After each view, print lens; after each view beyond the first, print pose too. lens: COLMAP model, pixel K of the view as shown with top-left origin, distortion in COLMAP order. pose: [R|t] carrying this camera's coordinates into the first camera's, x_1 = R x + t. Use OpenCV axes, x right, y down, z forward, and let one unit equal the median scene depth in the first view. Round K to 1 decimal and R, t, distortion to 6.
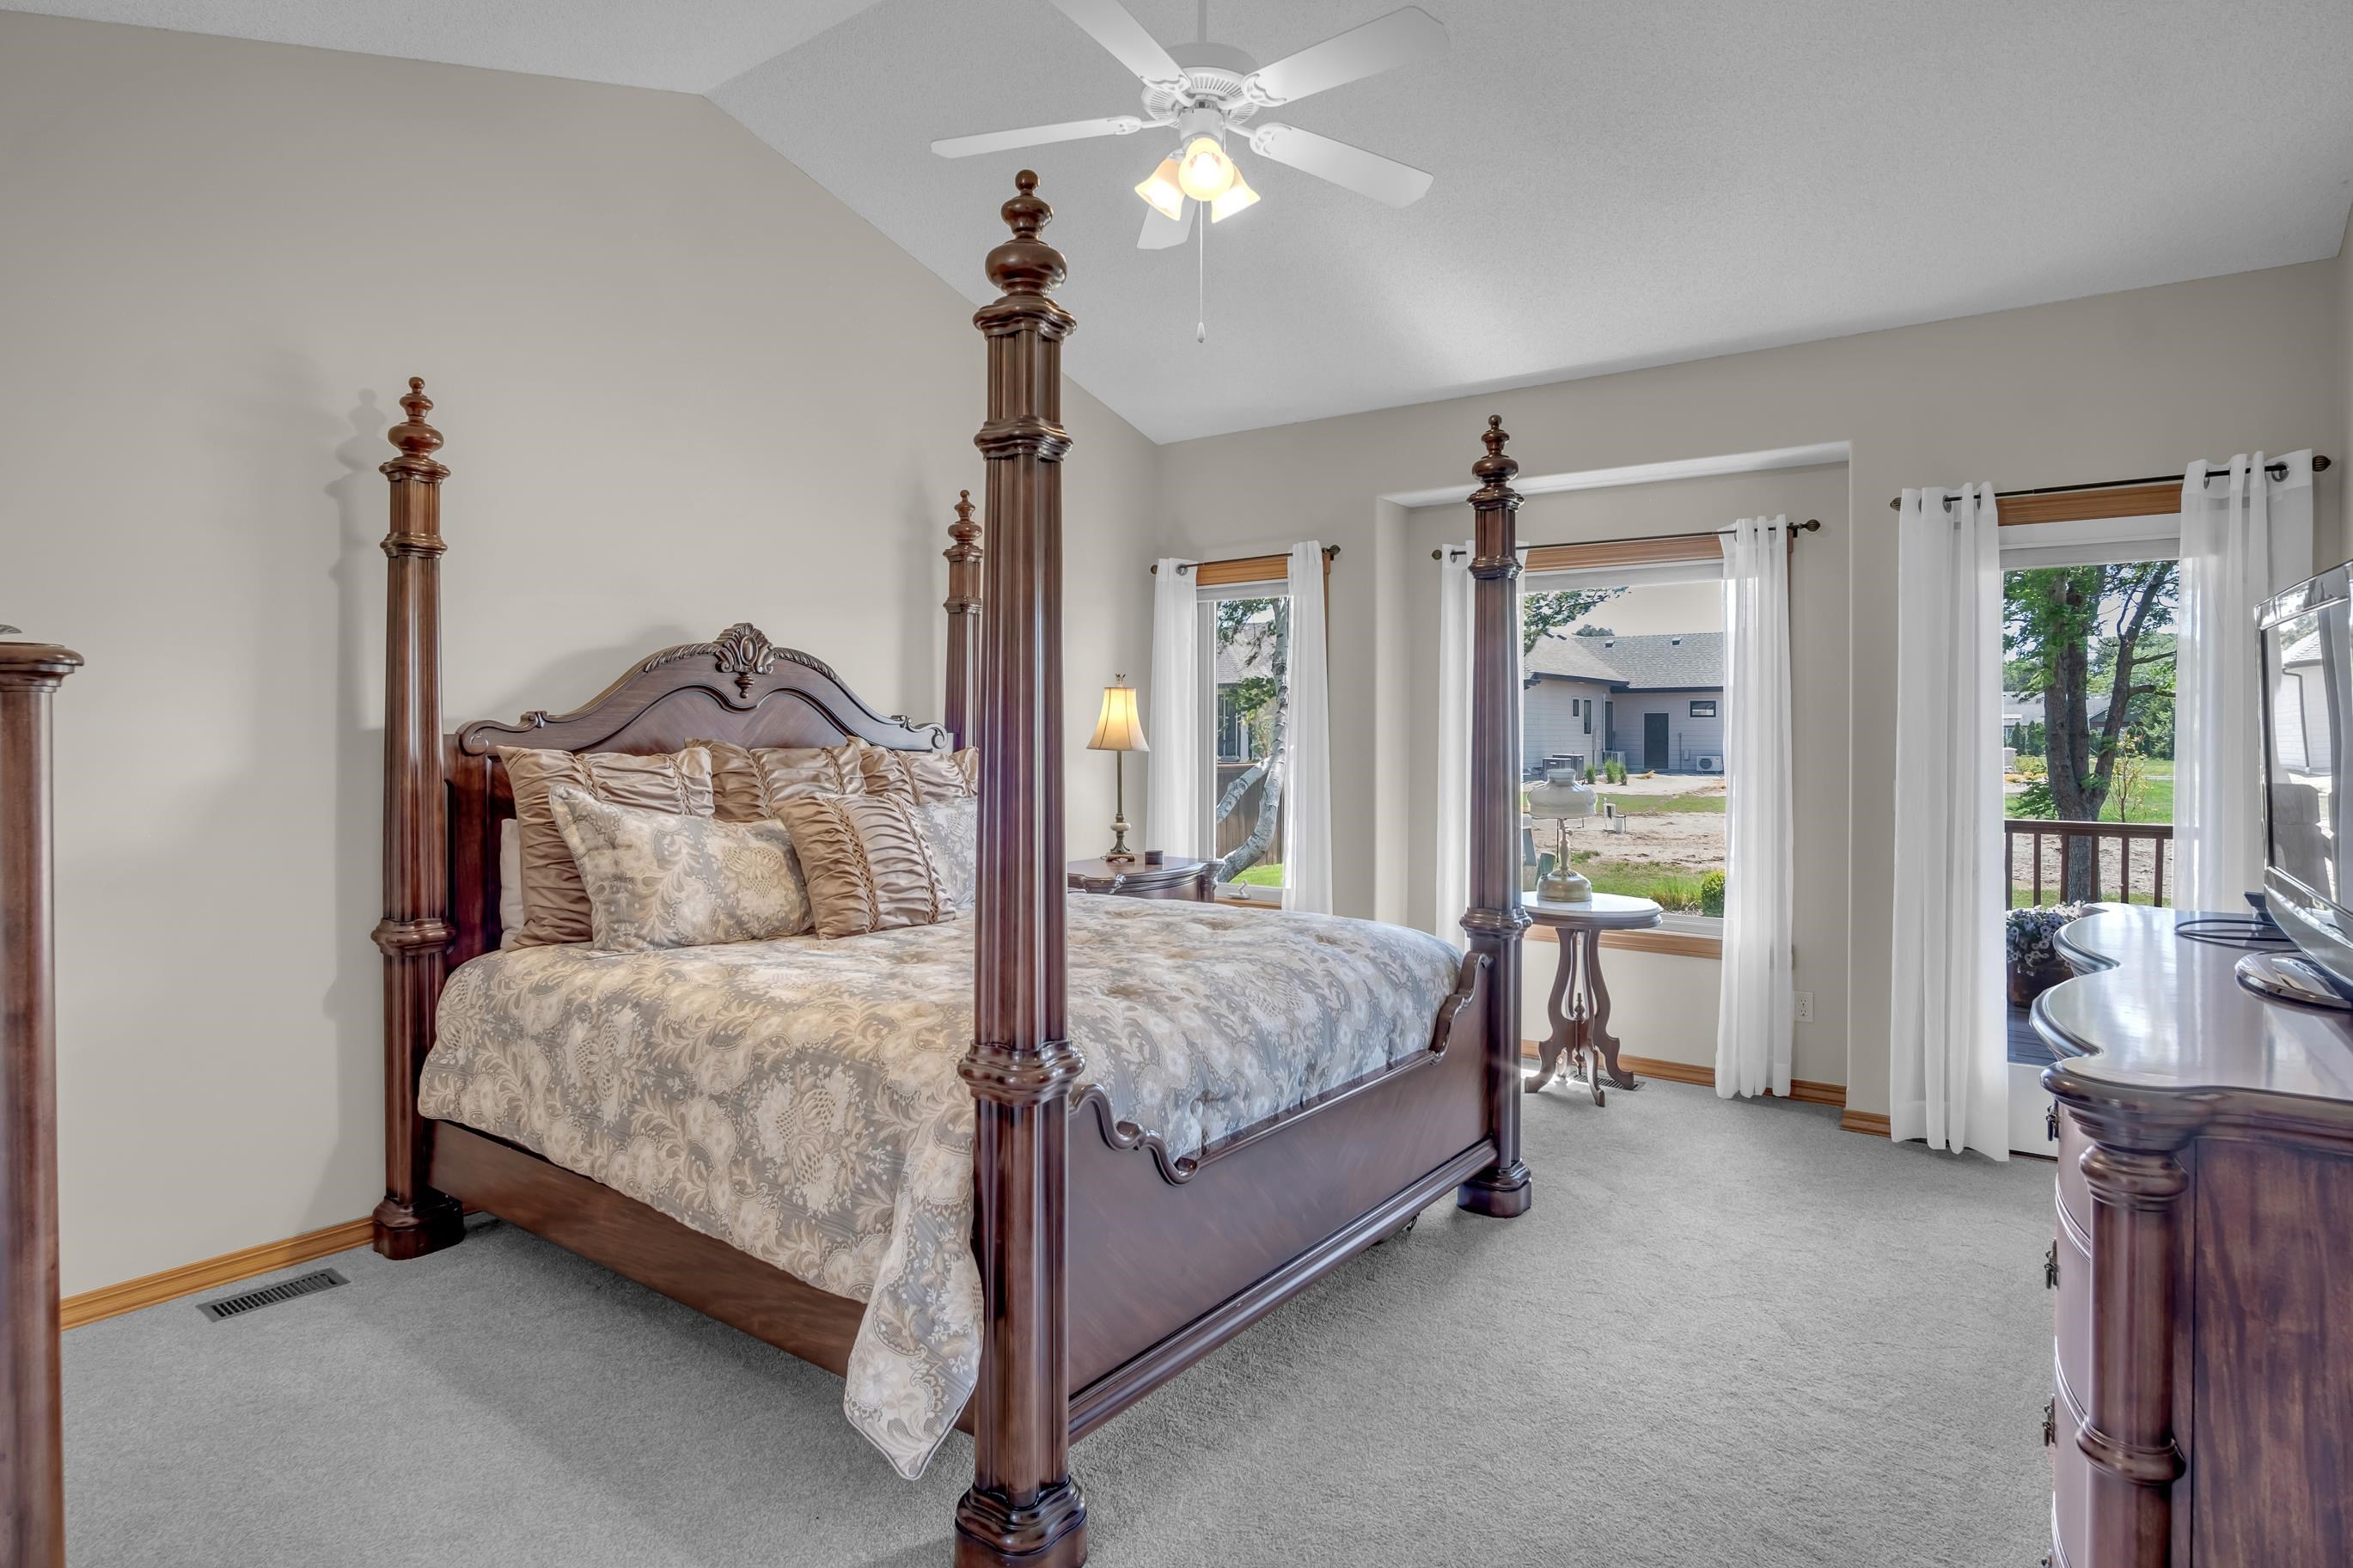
lens RADIAL K [[1265.3, 0, 1179.5], [0, 1265.3, 717.6], [0, 0, 1]] dist [-0.037730, 0.014689]
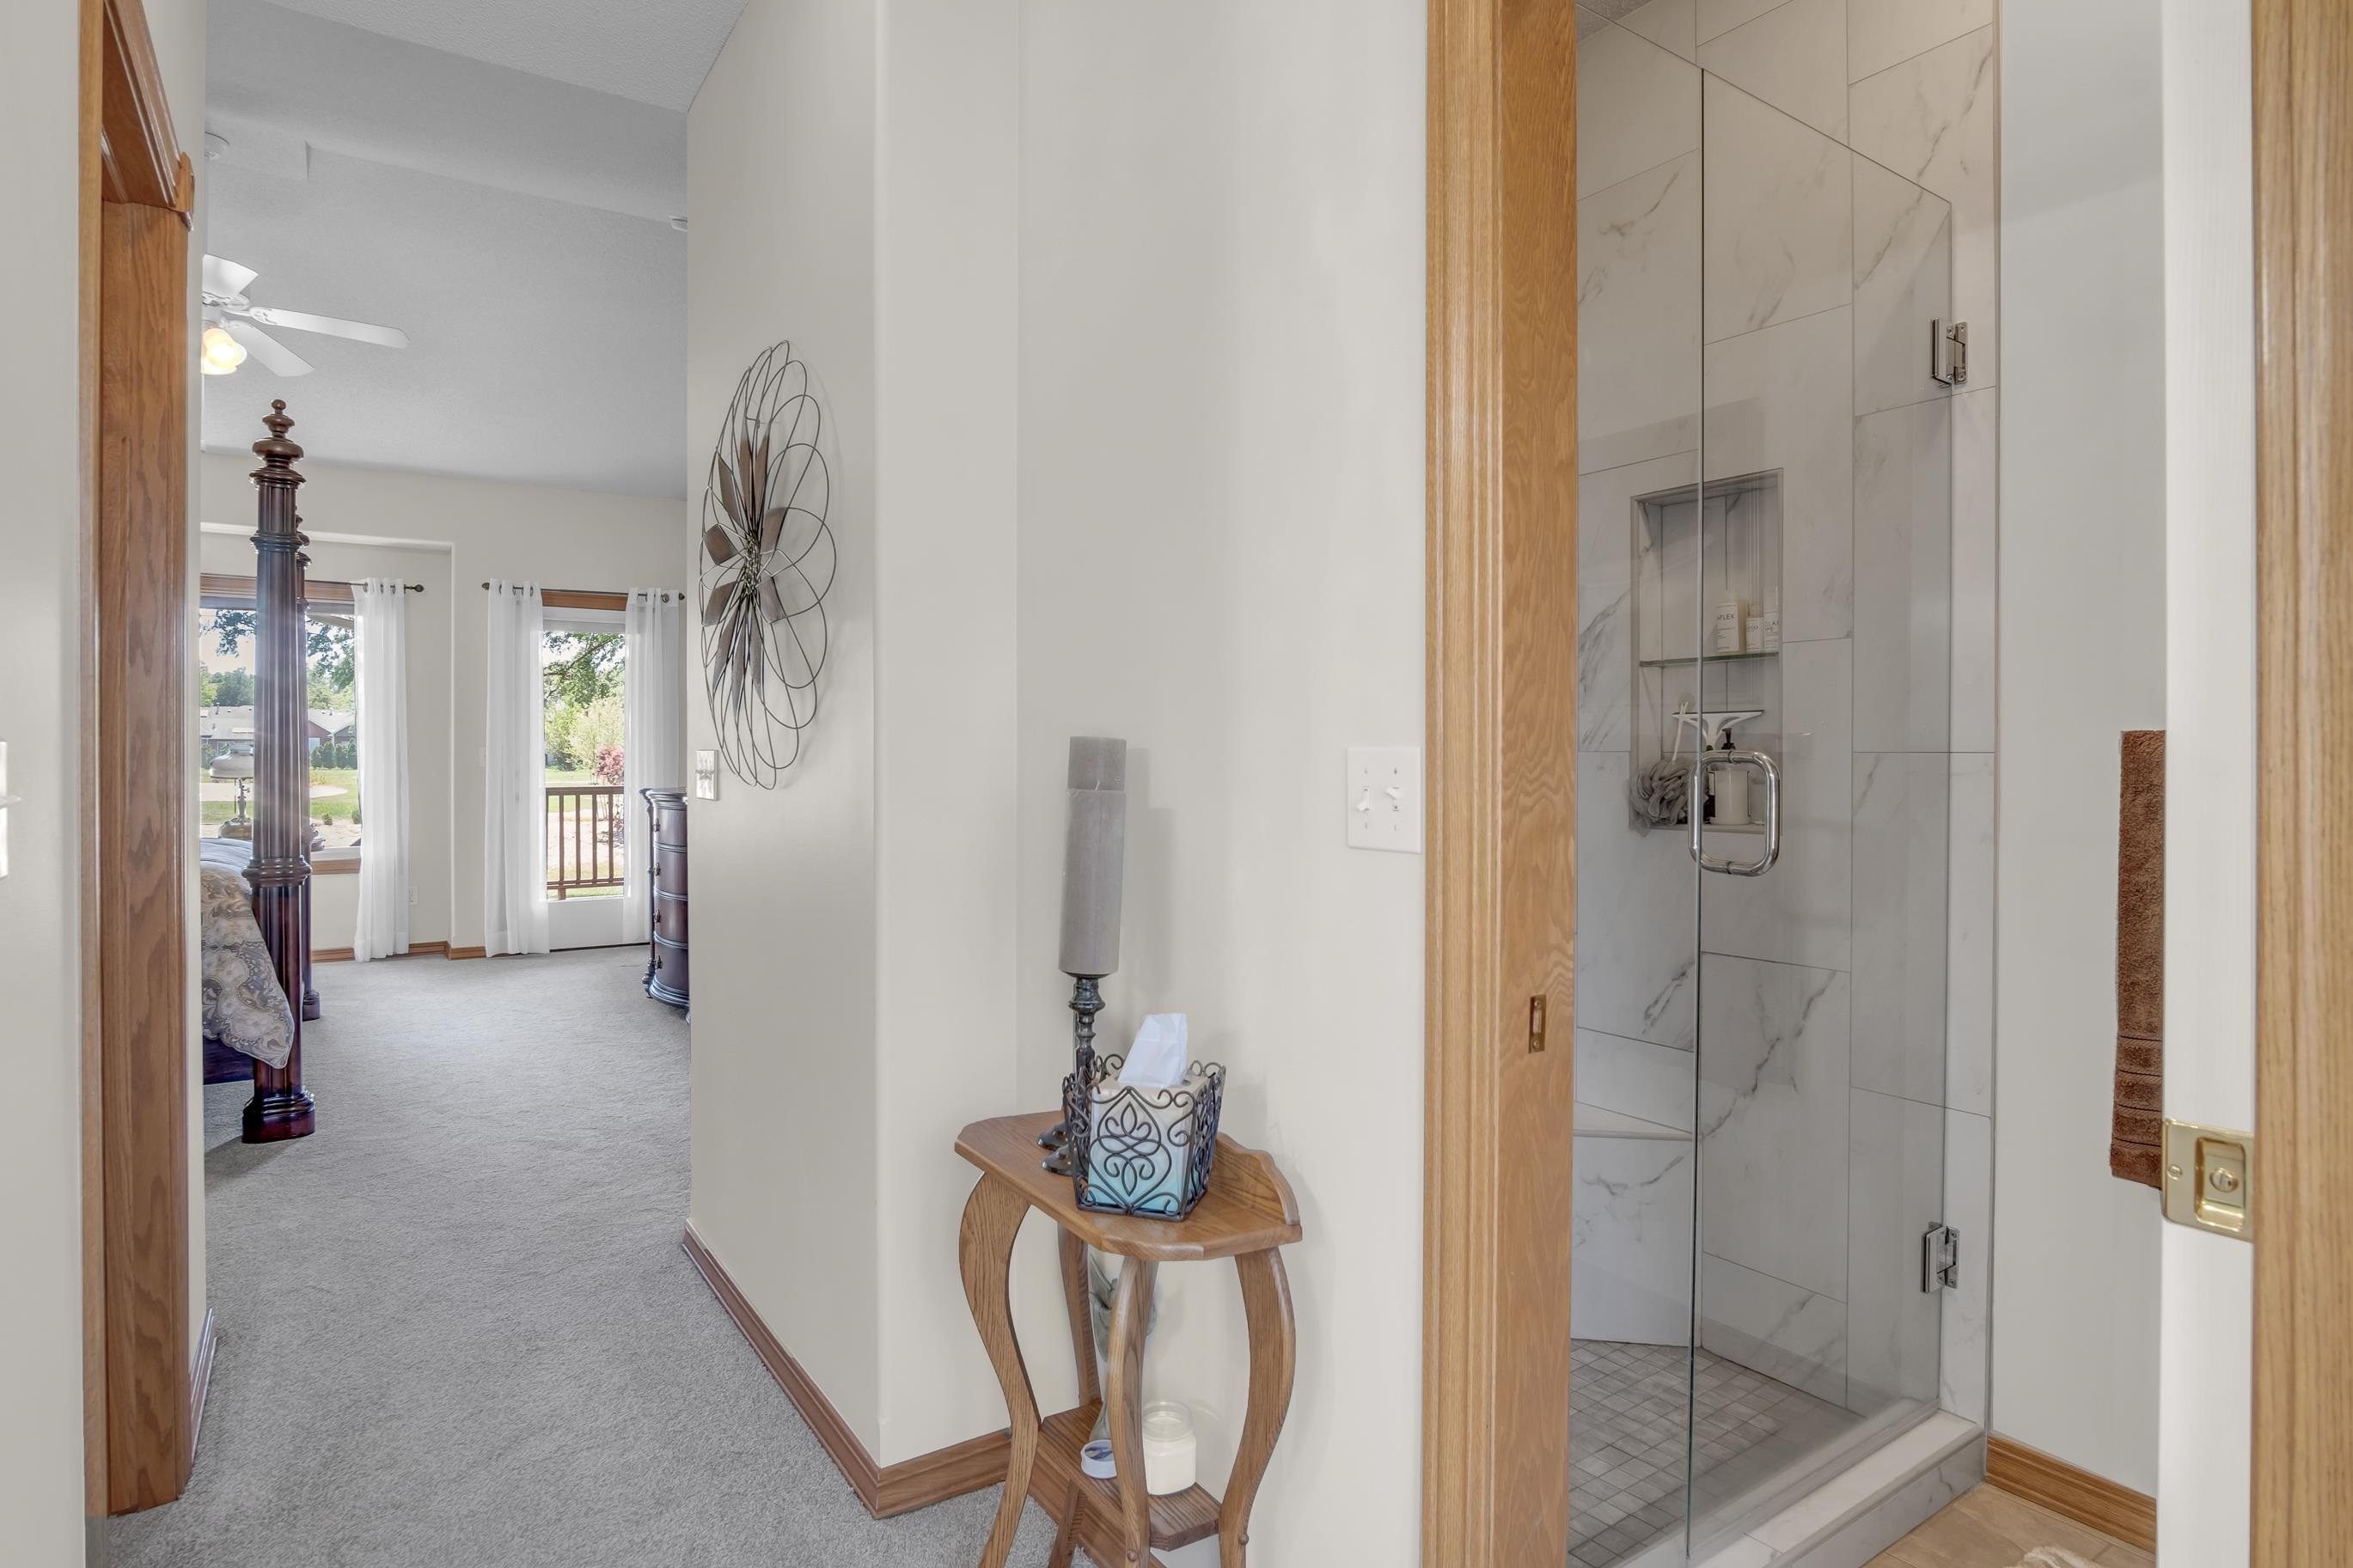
lens RADIAL K [[1265.3, 0, 1179.5], [0, 1265.3, 717.6], [0, 0, 1]] dist [-0.037730, 0.014689]
pose [[0.327444, 0.021377, 0.944629, -0.783090], [-0.007477, 0.999771, -0.020033, 0.037258], [-0.944841, -0.000504, 0.327529, -0.485073]]
